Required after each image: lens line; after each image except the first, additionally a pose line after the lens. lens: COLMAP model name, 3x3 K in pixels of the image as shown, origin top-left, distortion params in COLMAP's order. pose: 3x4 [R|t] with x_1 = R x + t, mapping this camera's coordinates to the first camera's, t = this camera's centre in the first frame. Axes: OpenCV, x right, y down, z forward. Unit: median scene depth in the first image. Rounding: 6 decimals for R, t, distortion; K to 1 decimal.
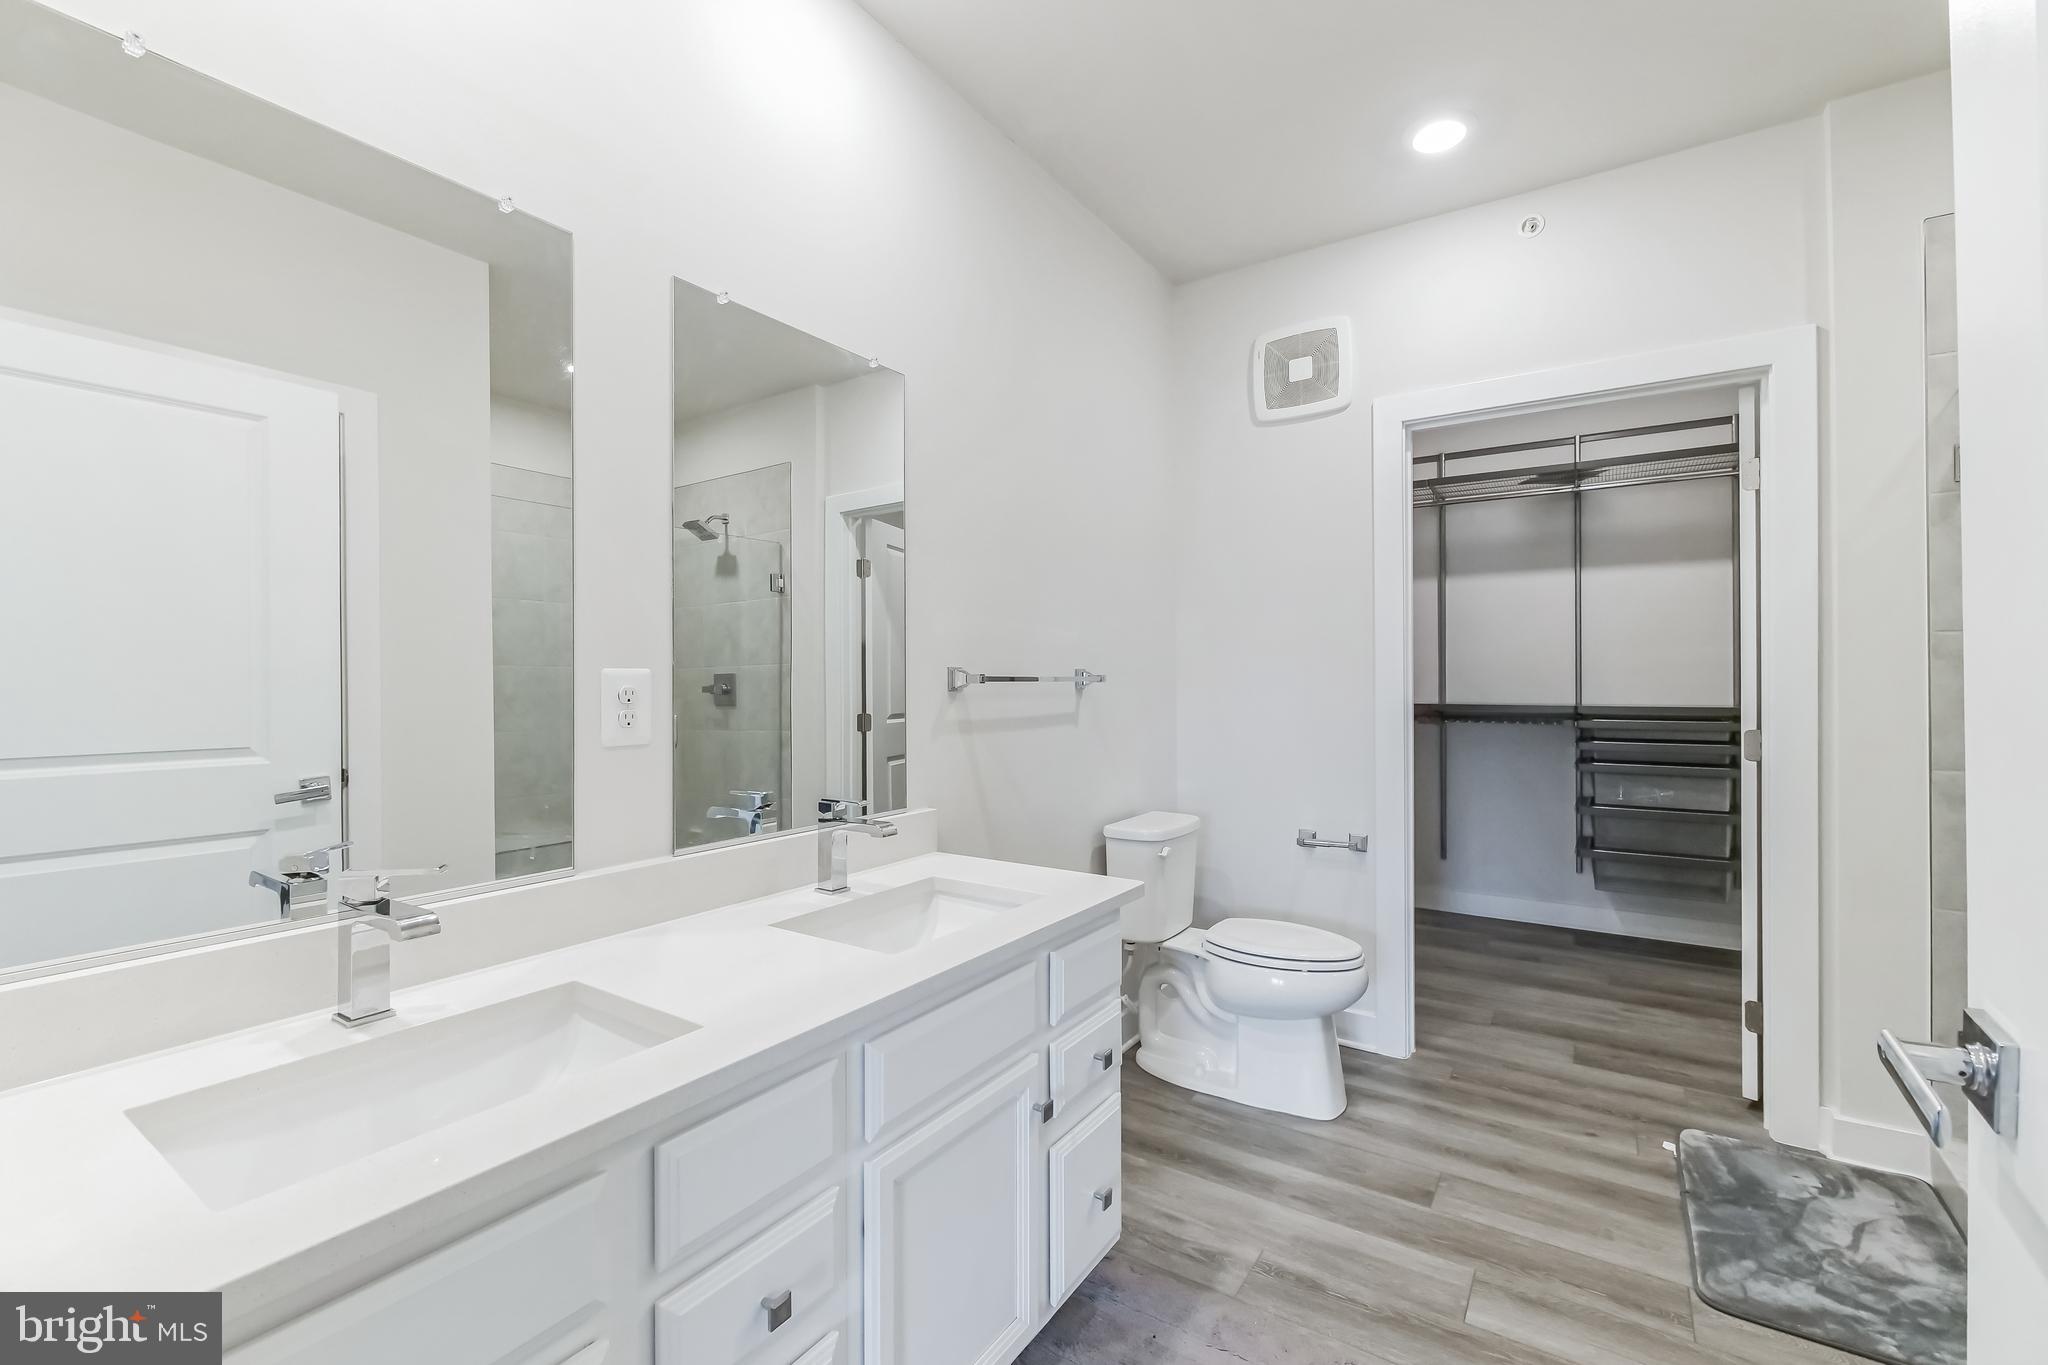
lens RADIAL K [[853.6, 0, 1024.0], [0, 853.6, 682.5], [0, 0, 1]] dist [-0.014276, 0.000138]
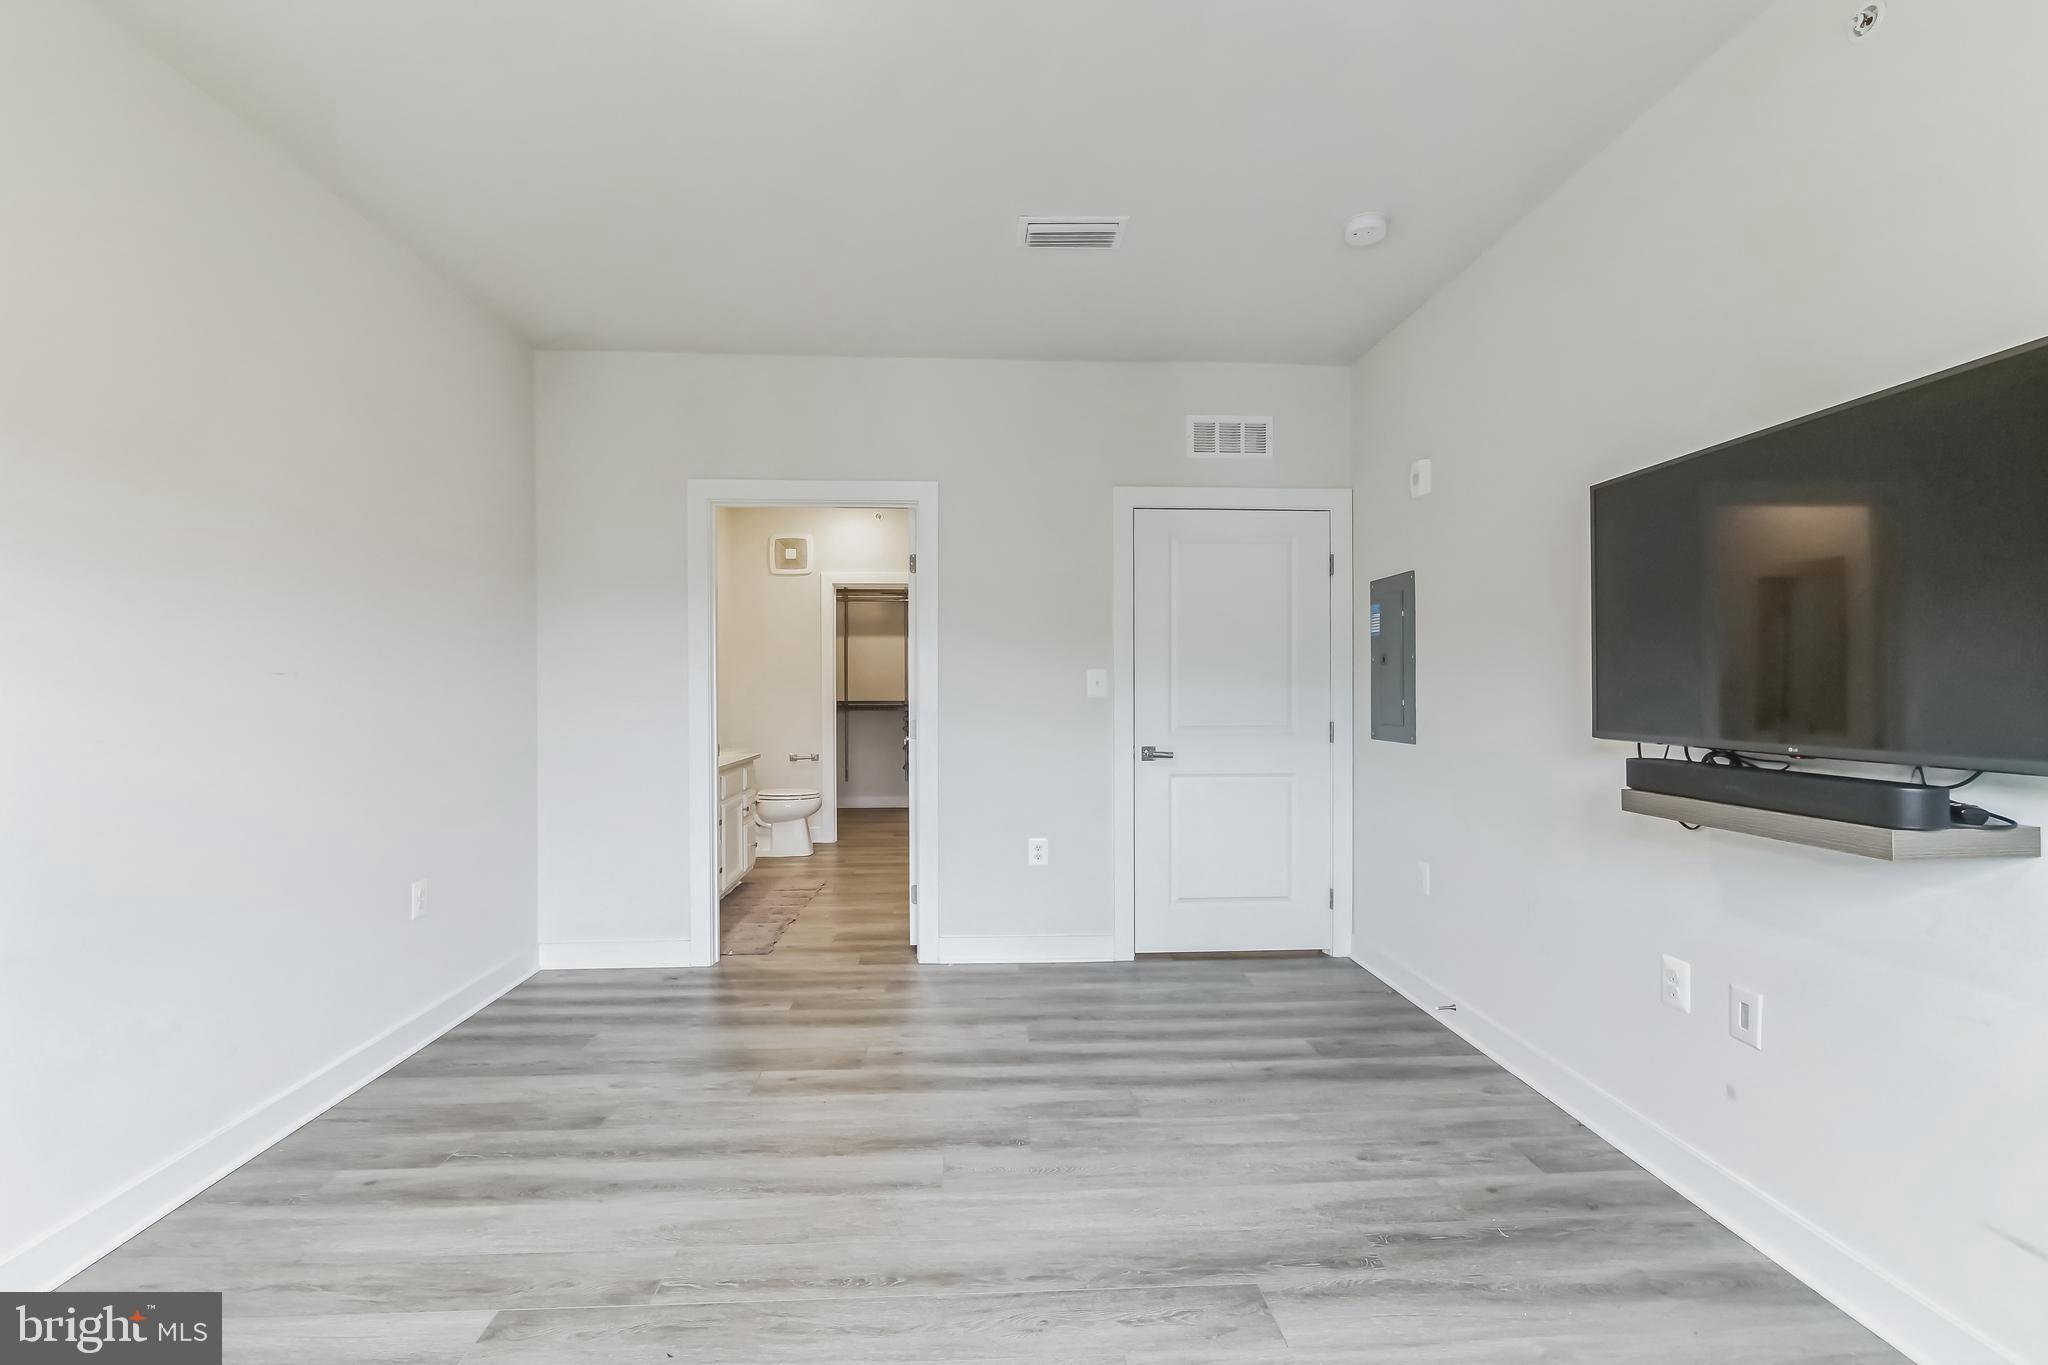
lens RADIAL K [[862.0, 0, 1009.1], [0, 862.0, 706.5], [0, 0, 1]] dist [-0.020752, 0.000291]
pose [[0.803073, -0.011955, 0.595761, -0.589685], [-0.002973, 0.999706, 0.024069, -0.011847], [-0.595874, -0.021101, 0.802801, -1.225049]]
